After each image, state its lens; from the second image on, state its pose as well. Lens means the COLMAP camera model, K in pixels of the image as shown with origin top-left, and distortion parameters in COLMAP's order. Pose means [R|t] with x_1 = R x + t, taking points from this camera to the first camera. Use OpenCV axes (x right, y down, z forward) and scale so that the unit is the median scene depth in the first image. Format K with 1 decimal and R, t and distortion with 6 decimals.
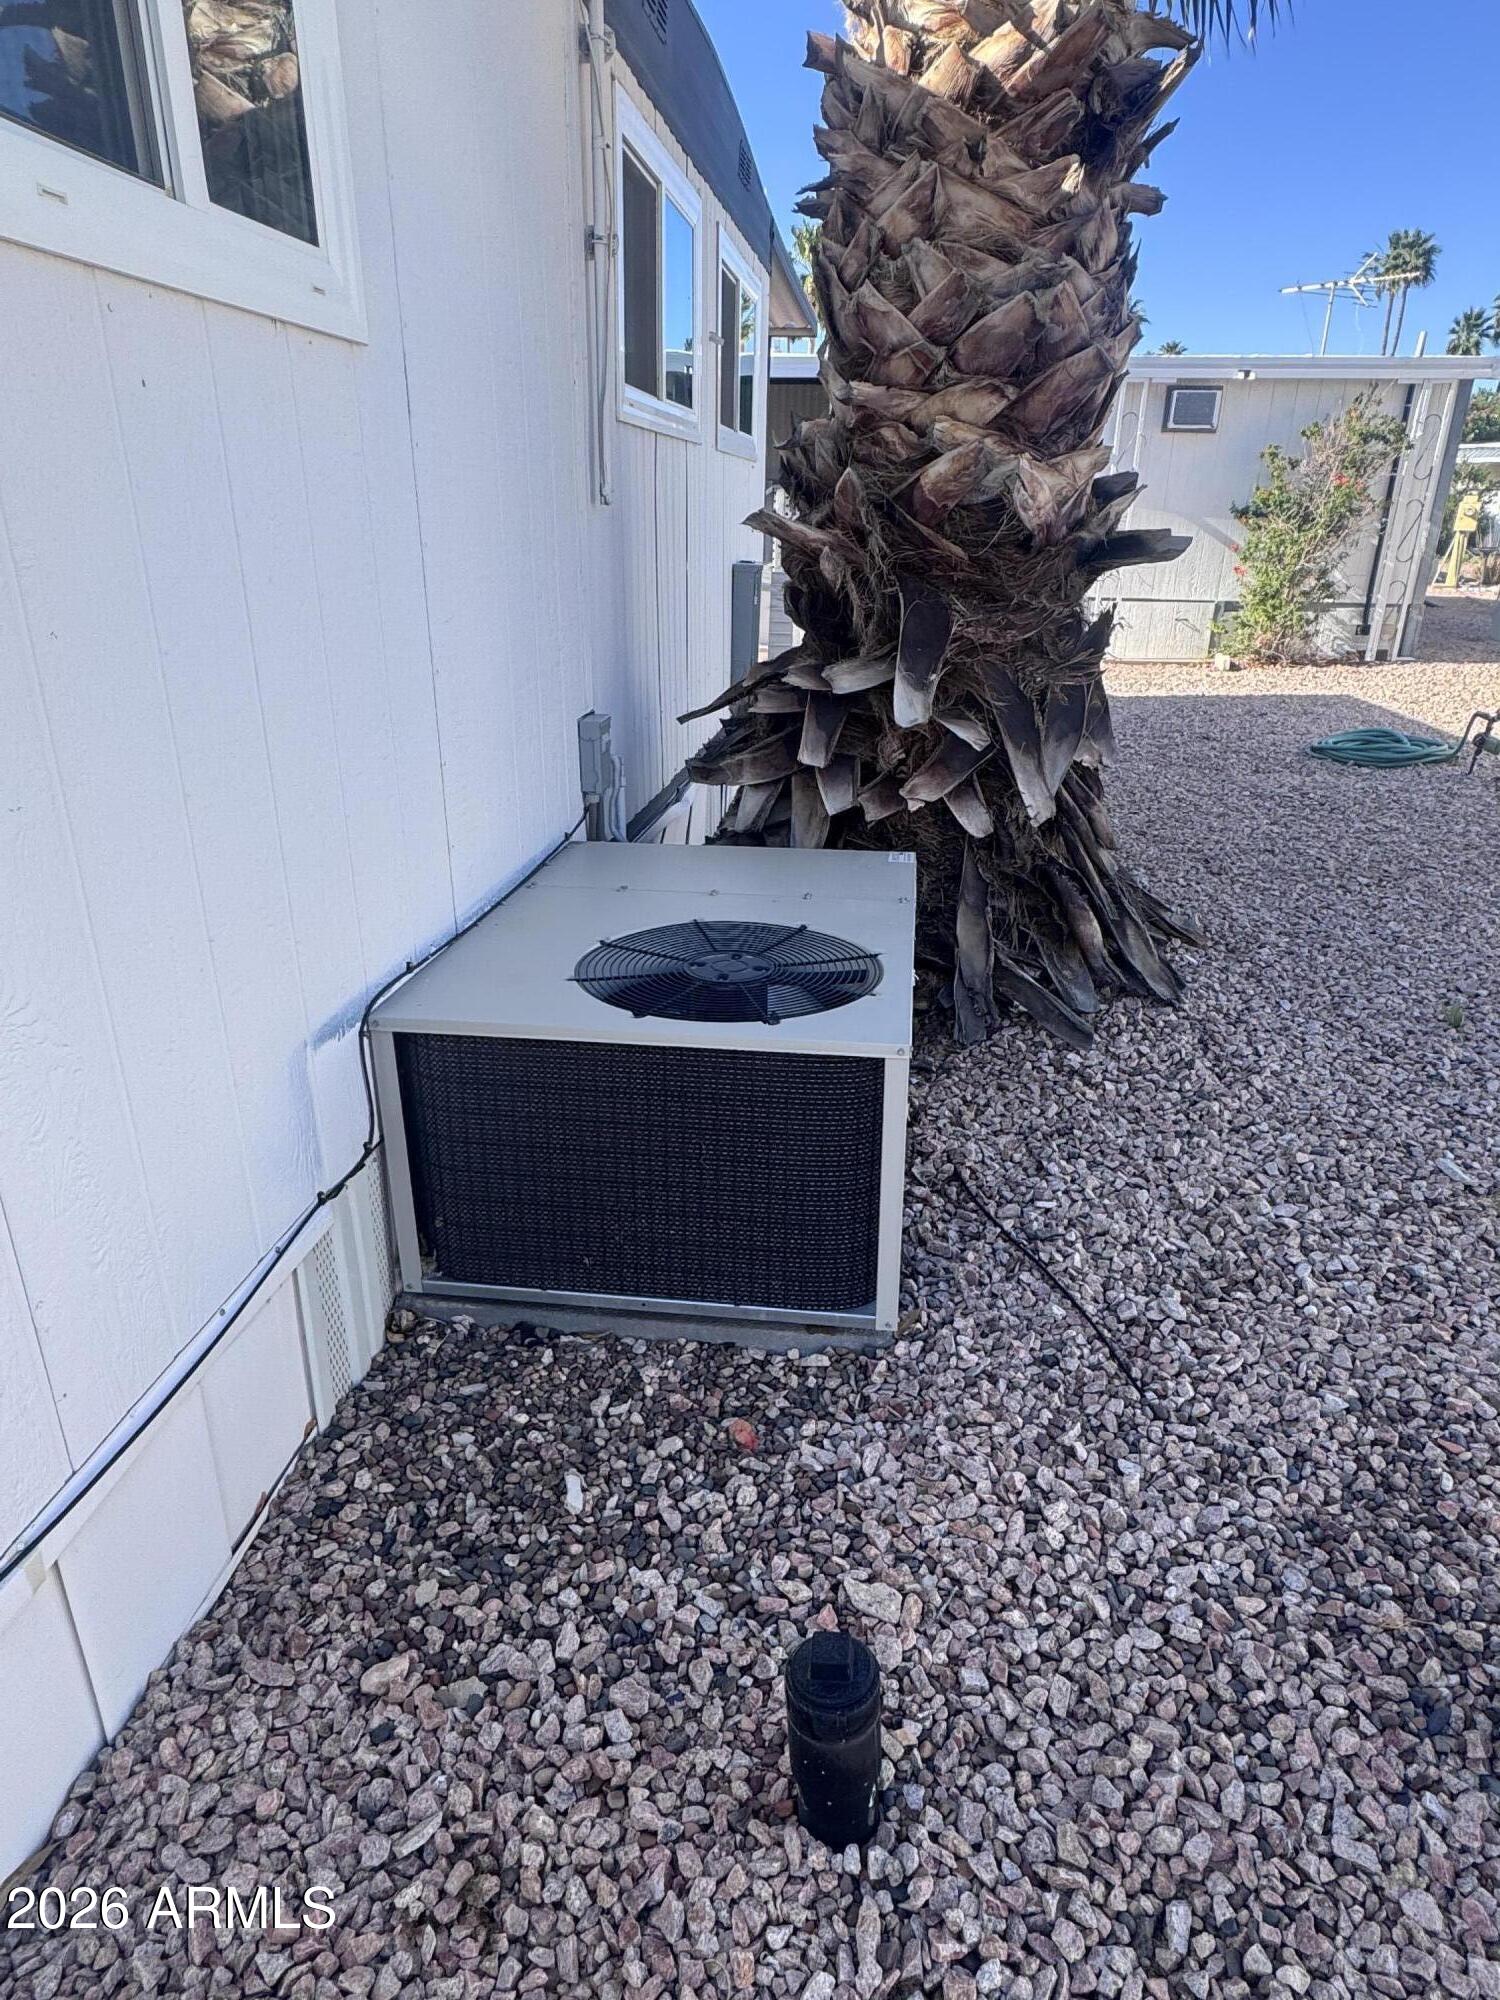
lens RADIAL K [[1206.1, 0, 750.0], [0, 1206.1, 1006.5], [0, 0, 1]] dist [-0.009205, 0.002668]
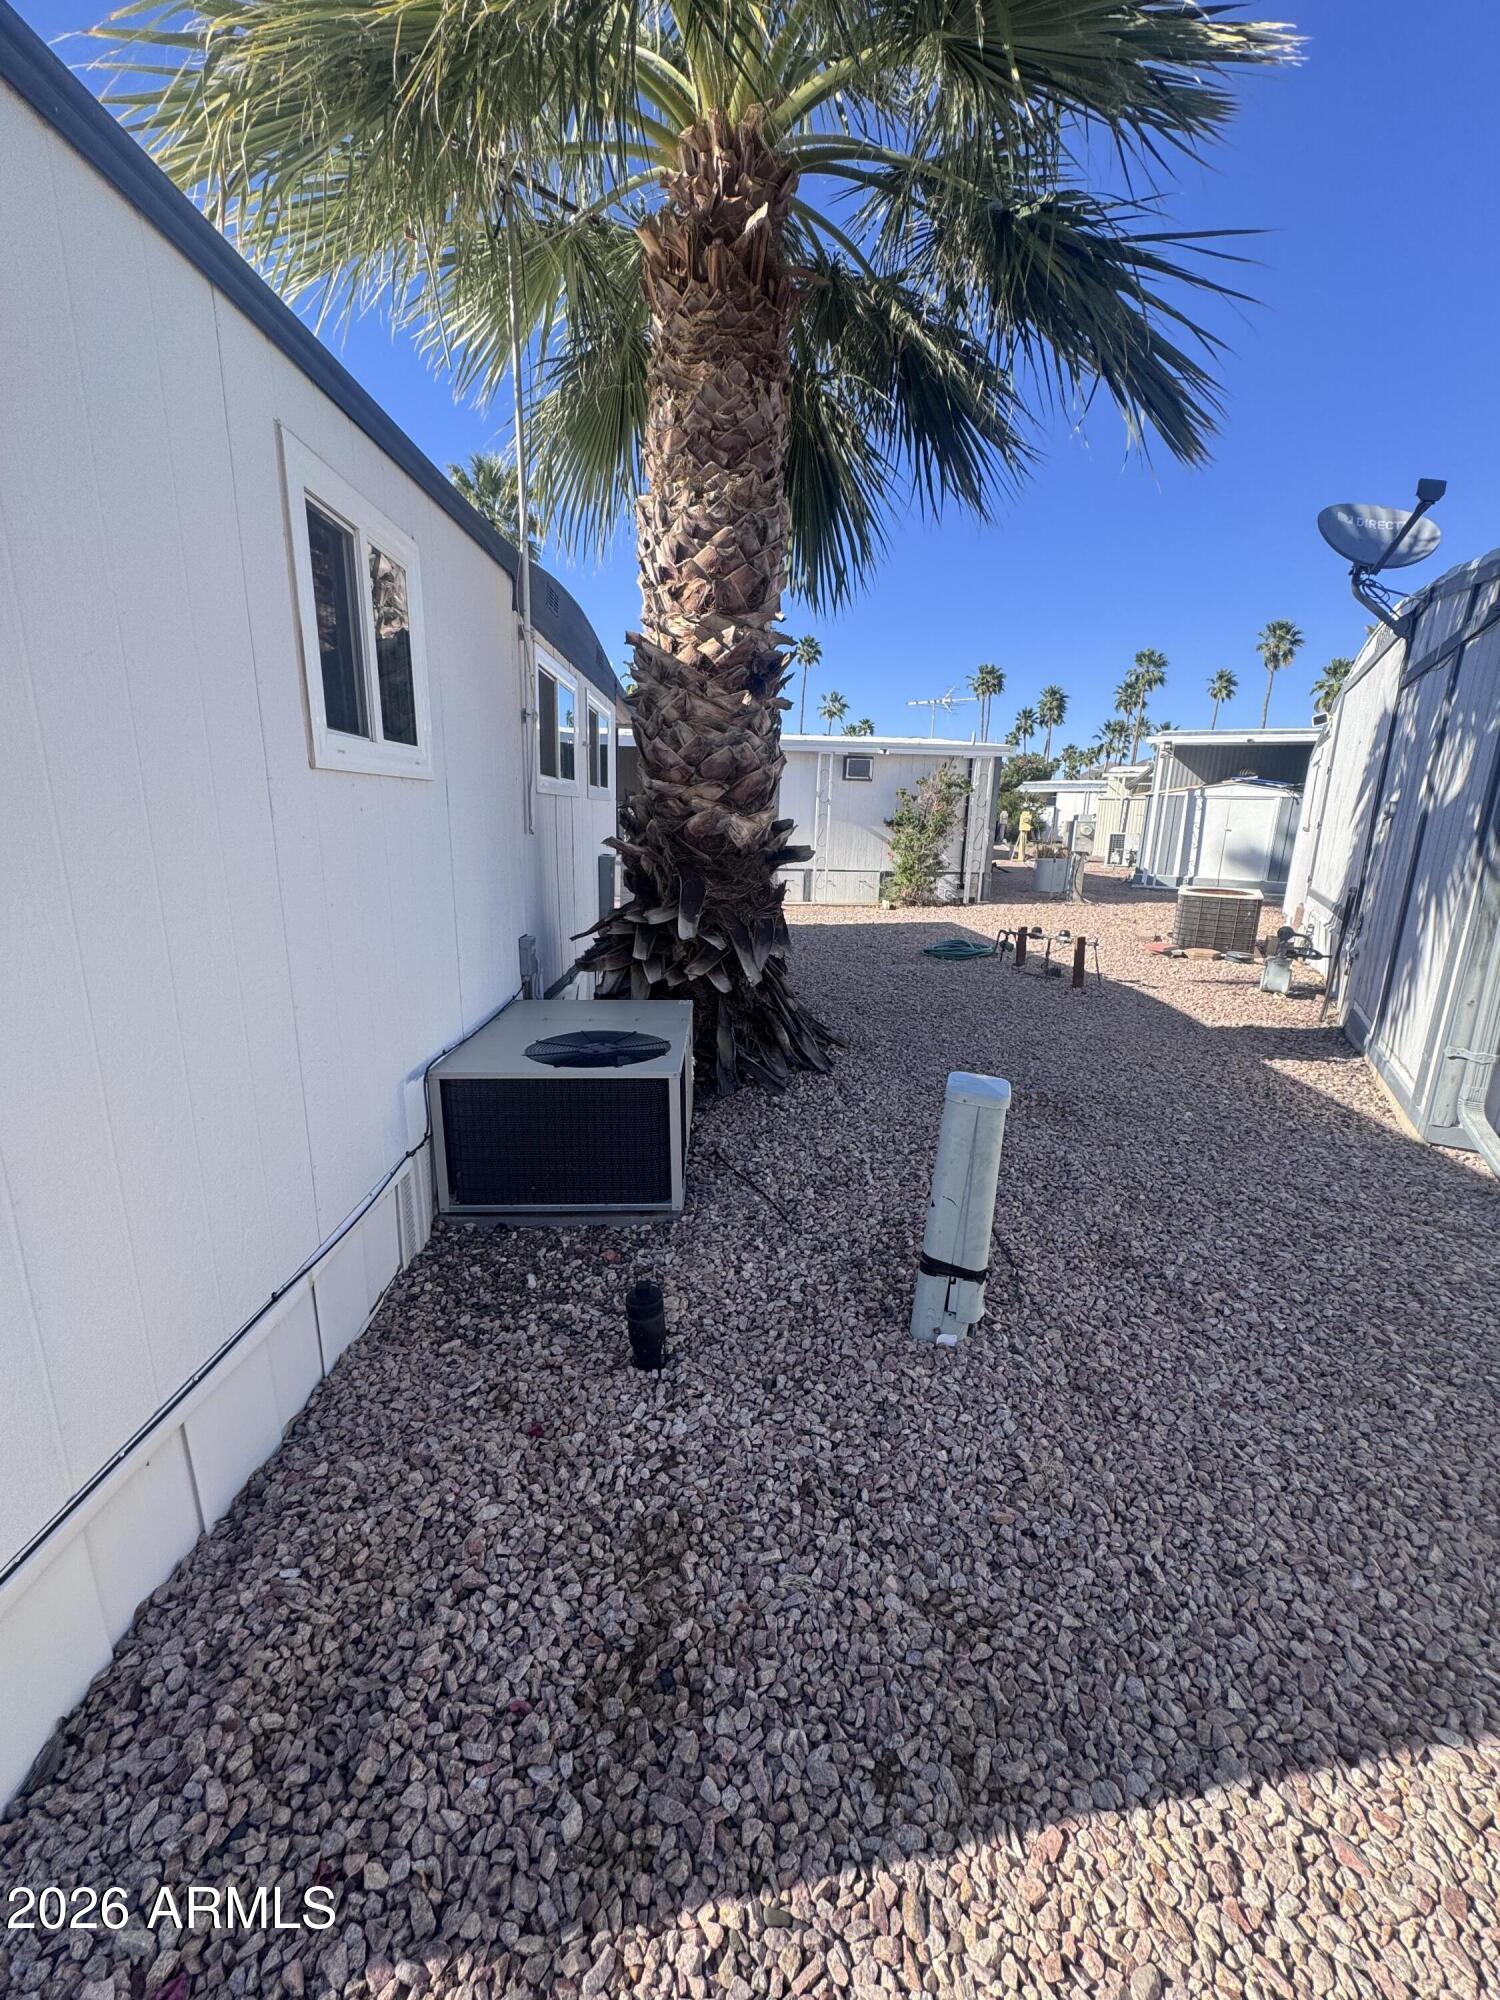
lens RADIAL K [[800.2, 0, 754.9], [0, 800.2, 1002.7], [0, 0, 1]] dist [-0.004609, -0.000082]
pose [[0.985085, -0.028566, 0.169681, 0.014258], [0.054861, 0.986801, -0.152364, 0.101450], [-0.163088, 0.159400, 0.973650, -0.377262]]
